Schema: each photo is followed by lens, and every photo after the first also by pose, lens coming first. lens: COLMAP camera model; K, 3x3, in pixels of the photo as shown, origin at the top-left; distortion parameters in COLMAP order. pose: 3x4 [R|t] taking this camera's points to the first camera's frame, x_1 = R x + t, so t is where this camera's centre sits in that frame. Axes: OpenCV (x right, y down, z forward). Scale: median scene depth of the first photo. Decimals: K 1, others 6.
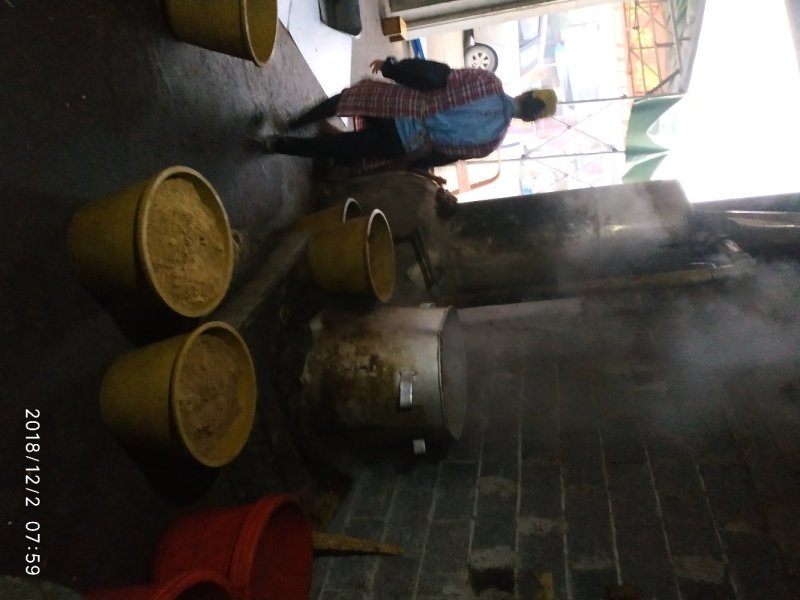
lens RADIAL K [[603.5, 0, 390.9], [0, 603.5, 309.5], [0, 0, 1]] dist [0.002563, -0.008672]
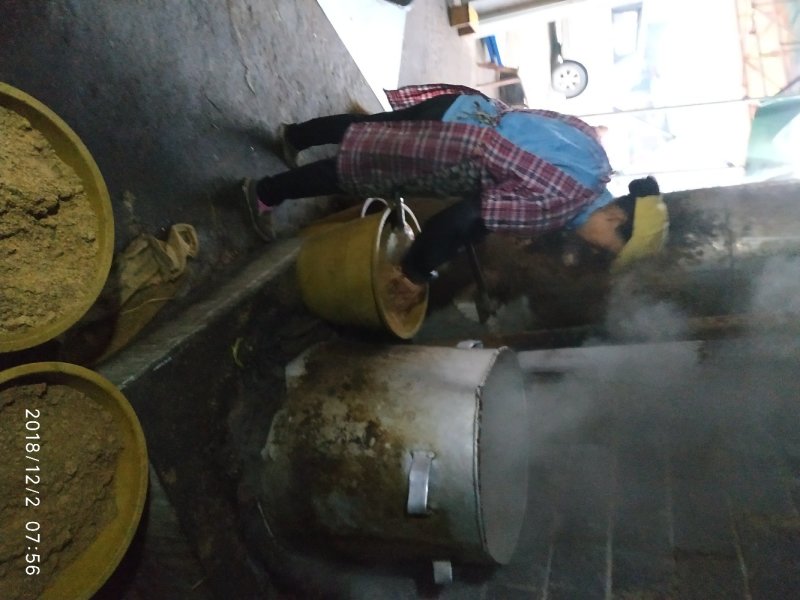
lens RADIAL K [[522.6, 0, 423.1], [0, 522.6, 315.7], [0, 0, 1]] dist [-0.009908, -0.000470]
pose [[0.991038, 0.027935, -0.130625, 0.088501], [-0.035168, 0.997954, -0.053398, -0.006934], [0.128866, 0.057513, 0.989993, 0.440751]]
